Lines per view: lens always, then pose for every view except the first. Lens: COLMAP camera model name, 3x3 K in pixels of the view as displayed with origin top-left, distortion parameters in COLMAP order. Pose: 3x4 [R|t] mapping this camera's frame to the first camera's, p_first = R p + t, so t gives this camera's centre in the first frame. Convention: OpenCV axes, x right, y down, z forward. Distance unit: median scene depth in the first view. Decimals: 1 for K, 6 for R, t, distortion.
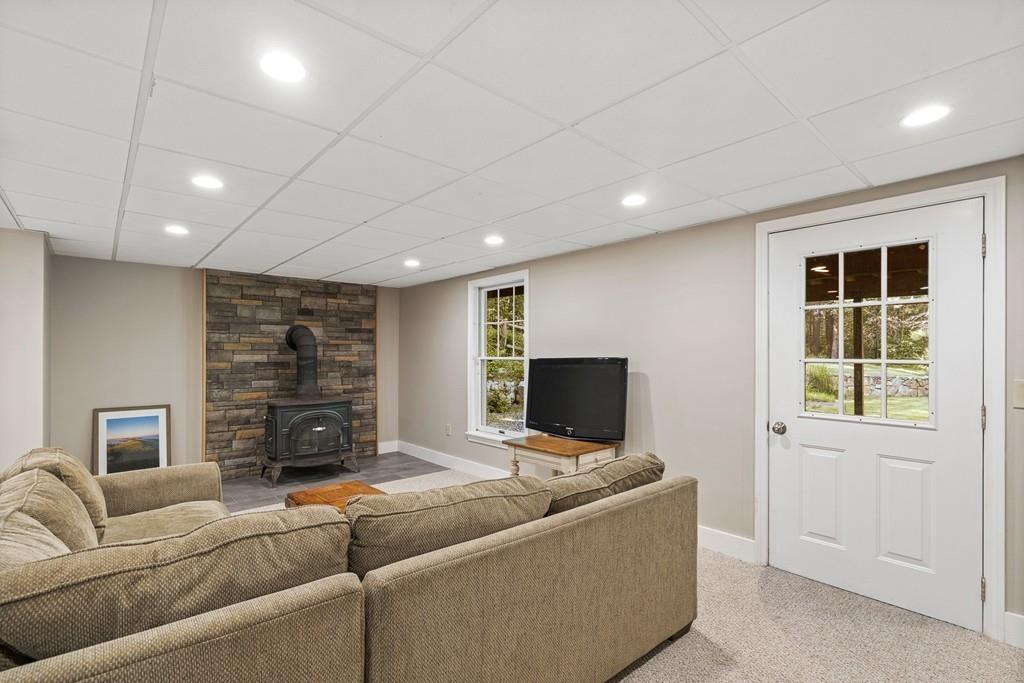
lens RADIAL K [[467.1, 0, 510.7], [0, 467.1, 348.8], [0, 0, 1]] dist [0.003781, 0.001412]
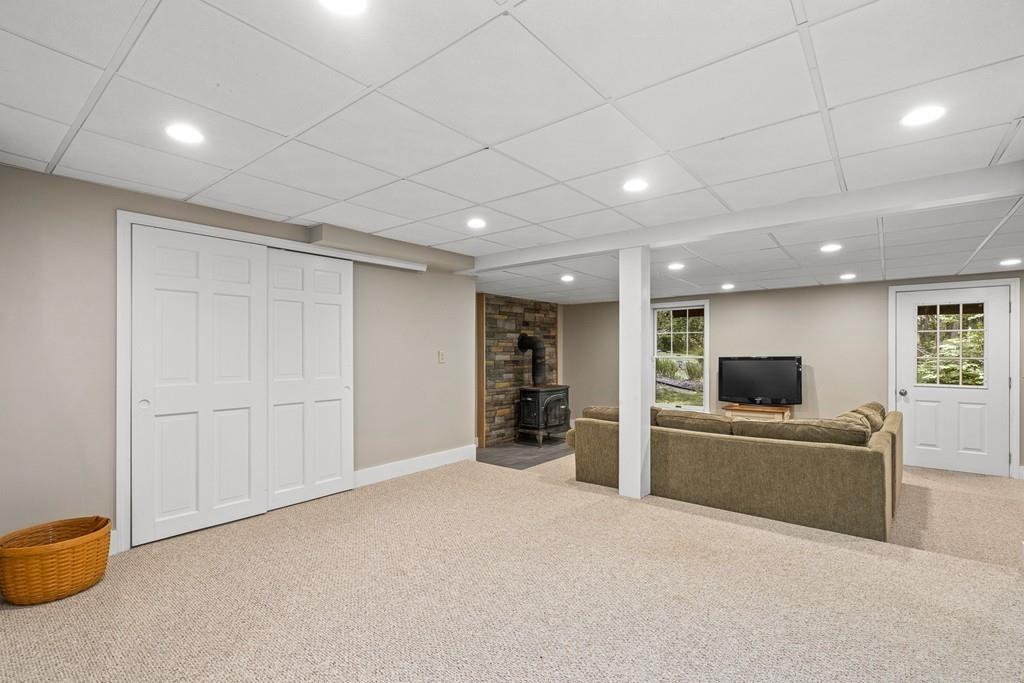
lens RADIAL K [[467.1, 0, 511.7], [0, 467.1, 346.6], [0, 0, 1]] dist [0.003781, 0.001412]
pose [[0.984675, 0.000710, 0.174400, -0.779109], [-0.000423, 0.999998, -0.001684, -0.009929], [-0.174401, 0.001584, 0.984673, -0.362779]]
